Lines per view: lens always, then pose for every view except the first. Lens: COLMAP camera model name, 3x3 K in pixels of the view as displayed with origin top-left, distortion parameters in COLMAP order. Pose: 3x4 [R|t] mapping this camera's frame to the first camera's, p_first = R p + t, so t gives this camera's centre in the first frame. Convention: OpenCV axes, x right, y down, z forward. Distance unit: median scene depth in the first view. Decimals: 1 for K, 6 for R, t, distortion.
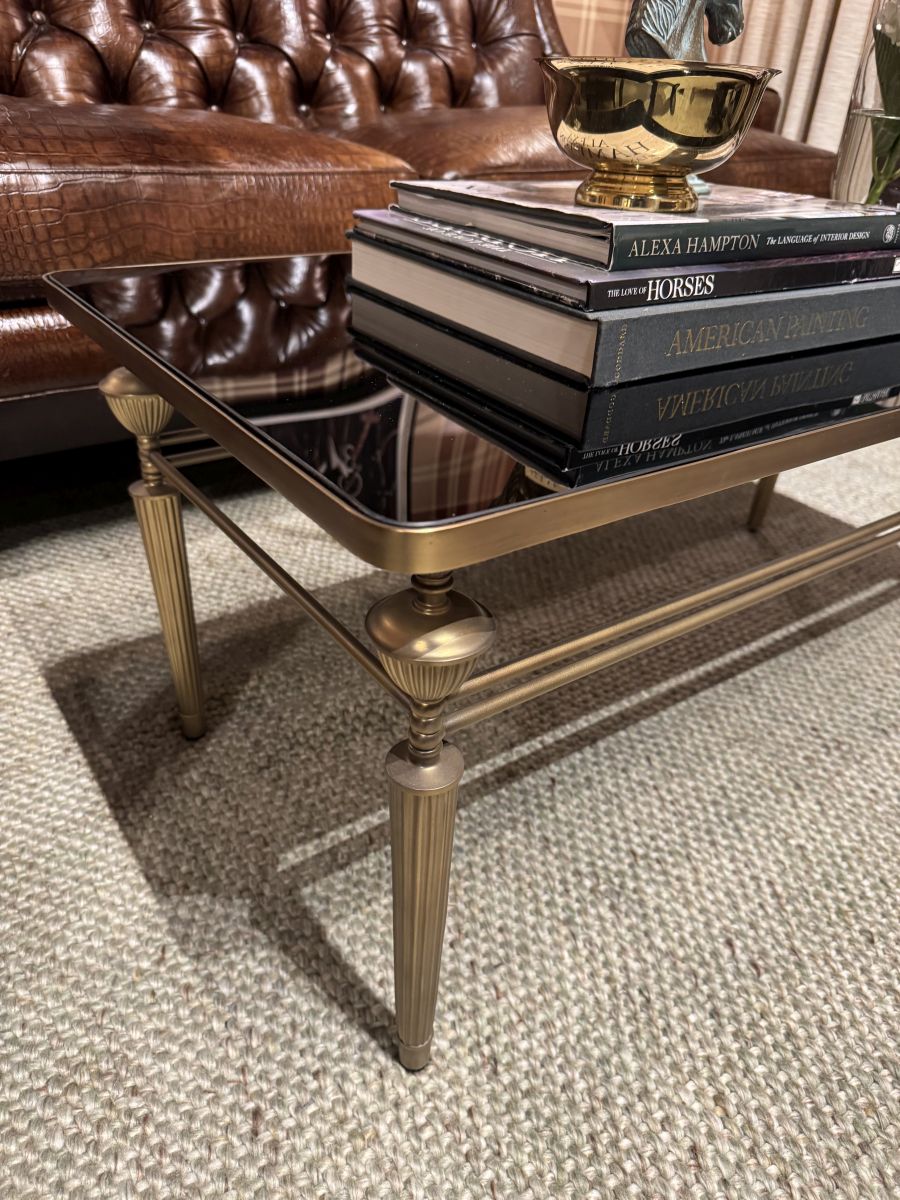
lens RADIAL K [[838.1, 0, 451.3], [0, 838.1, 607.4], [0, 0, 1]] dist [0.003345, -0.024358]
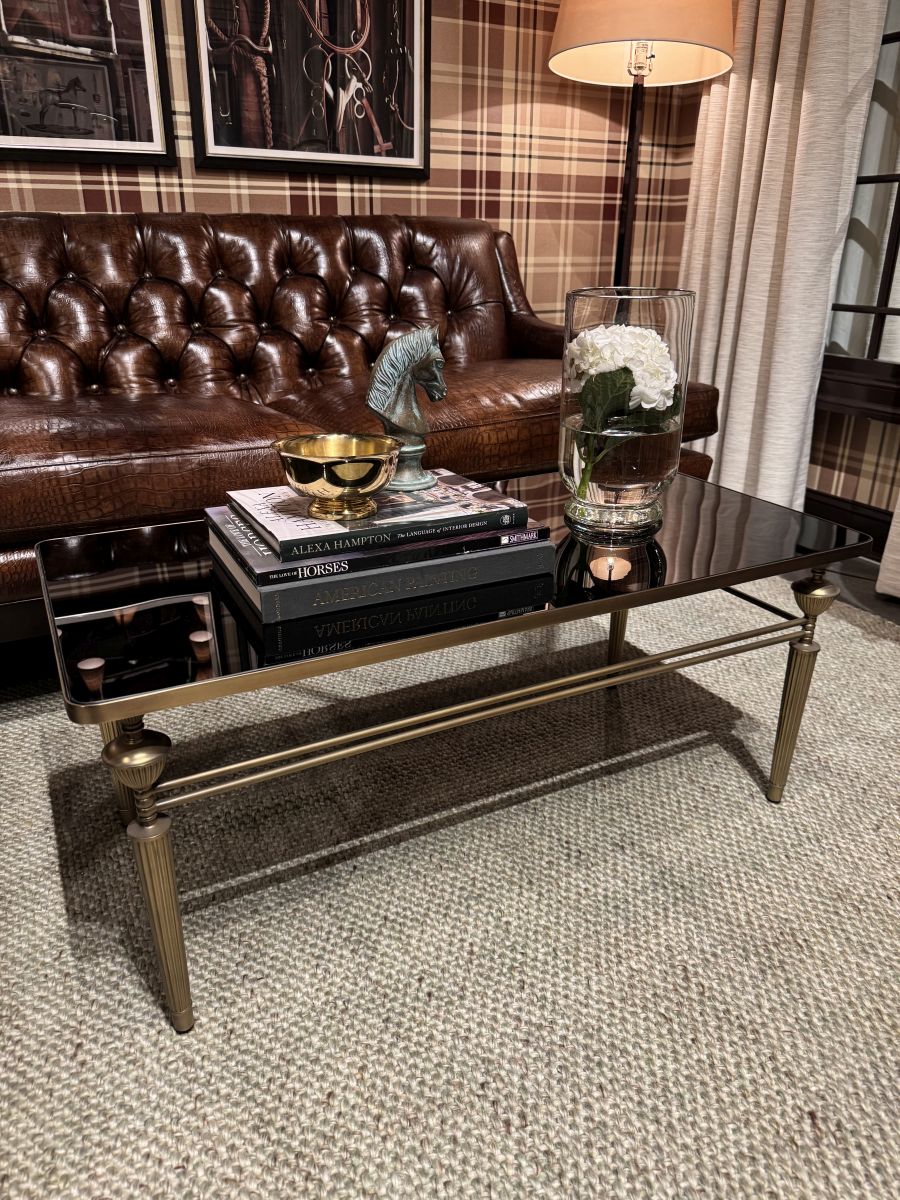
lens RADIAL K [[829.6, 0, 450.0], [0, 829.6, 600.0], [0, 0, 1]] dist [0.001534, -0.007944]
pose [[0.988519, 0.006032, -0.150977, 0.562734], [-0.031622, 0.985334, -0.167679, -0.012287], [0.147751, 0.170528, 0.974212, -0.495172]]
